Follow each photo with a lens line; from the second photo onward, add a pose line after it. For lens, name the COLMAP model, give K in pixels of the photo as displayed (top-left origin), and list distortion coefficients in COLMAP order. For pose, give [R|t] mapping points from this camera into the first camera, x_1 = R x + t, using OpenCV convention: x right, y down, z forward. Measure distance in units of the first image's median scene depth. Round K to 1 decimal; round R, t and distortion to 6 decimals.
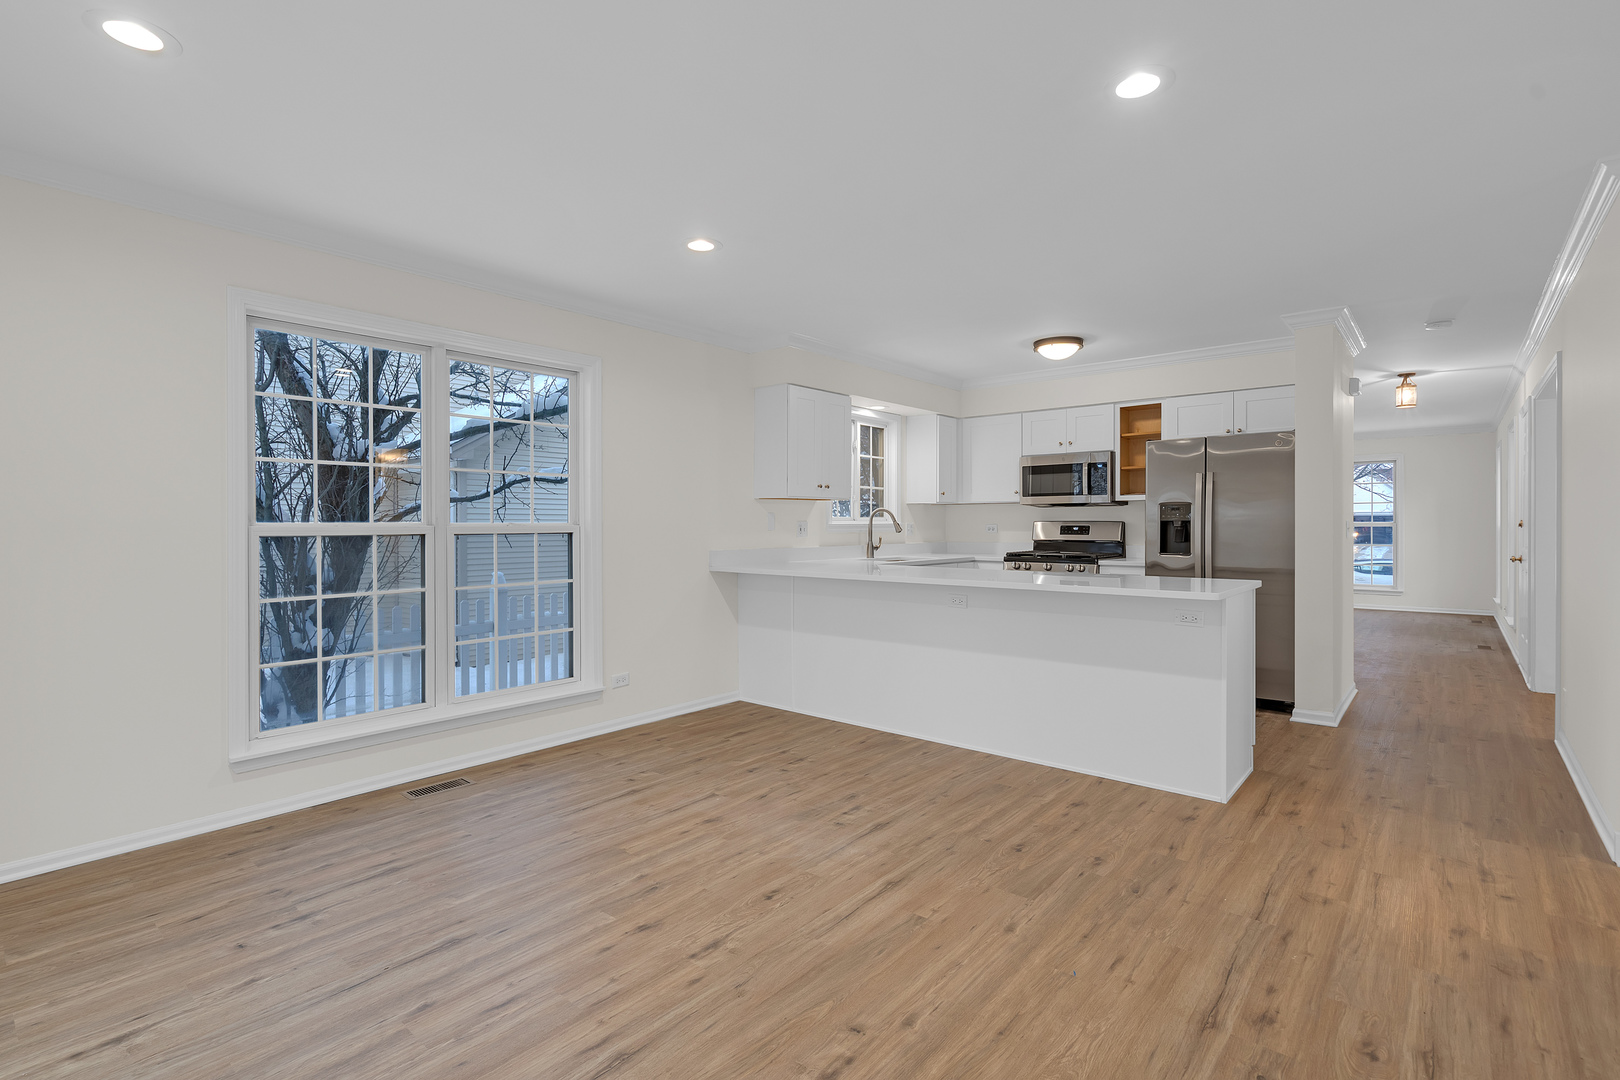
lens RADIAL K [[759.0, 0, 807.4], [0, 759.0, 528.6], [0, 0, 1]] dist [-0.002270, -0.000010]
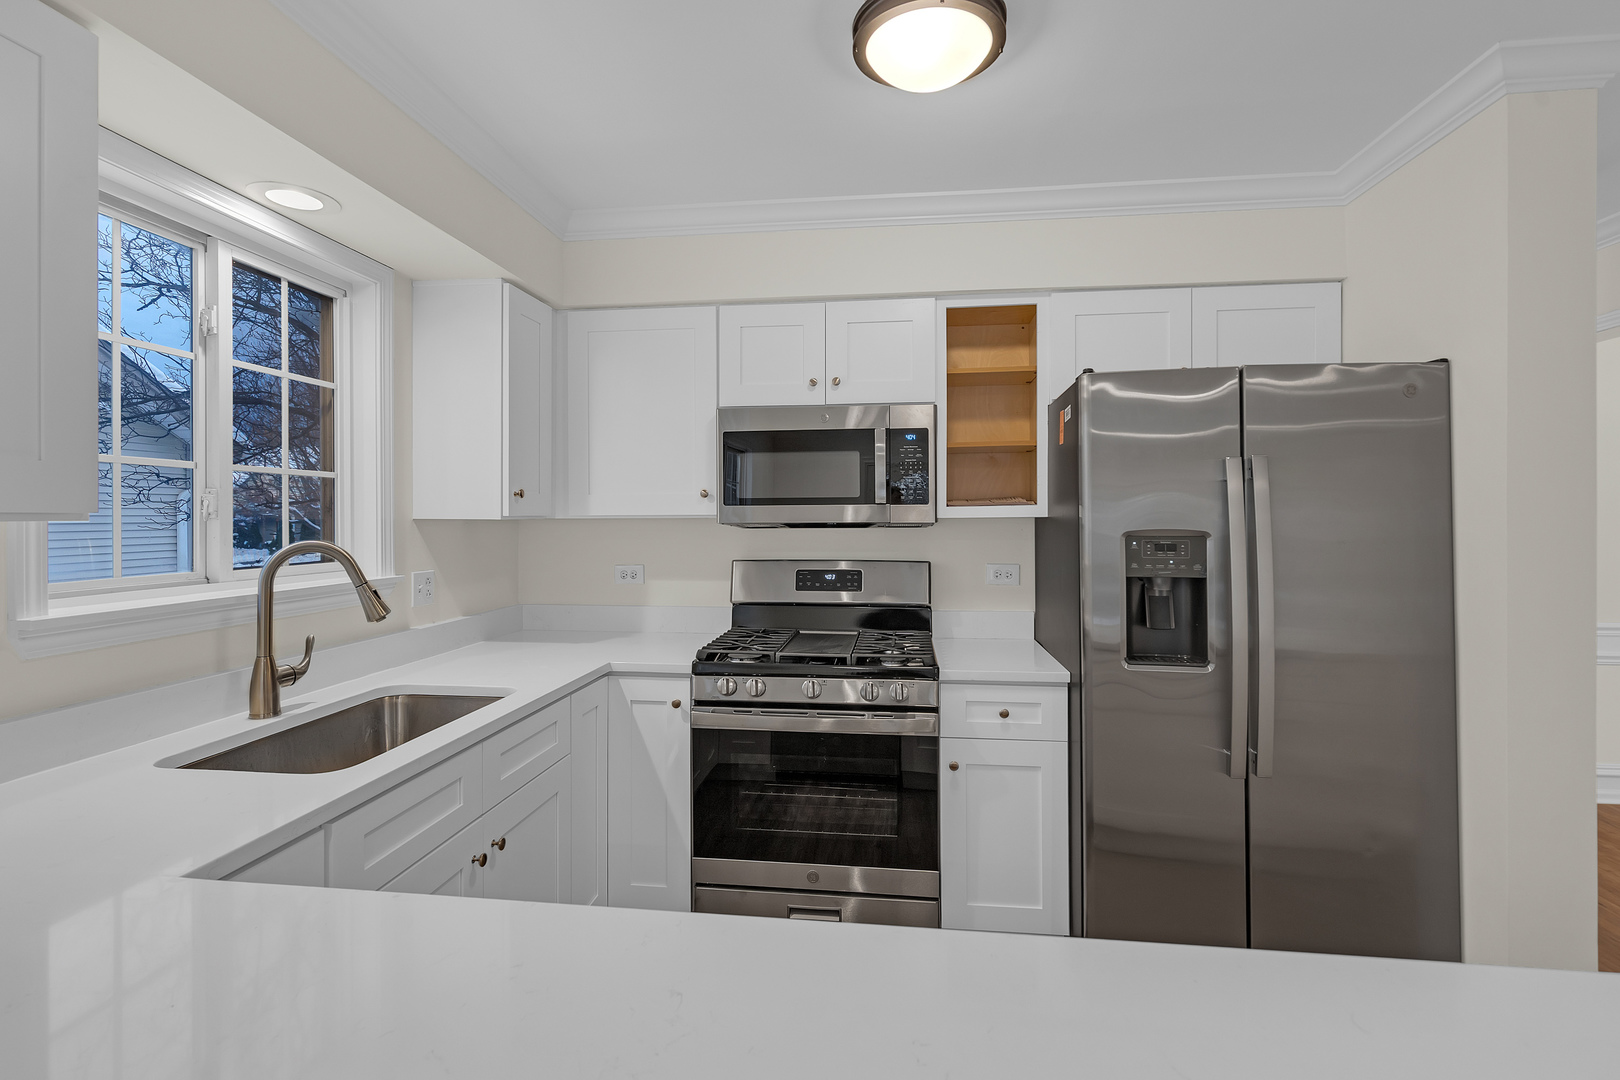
lens RADIAL K [[759.0, 0, 807.4], [0, 759.0, 528.6], [0, 0, 1]] dist [-0.002270, -0.000010]
pose [[0.833747, -0.006667, 0.552107, 0.159695], [0.004230, 0.999975, 0.005688, -0.053763], [-0.552131, -0.002407, 0.833754, 1.079401]]
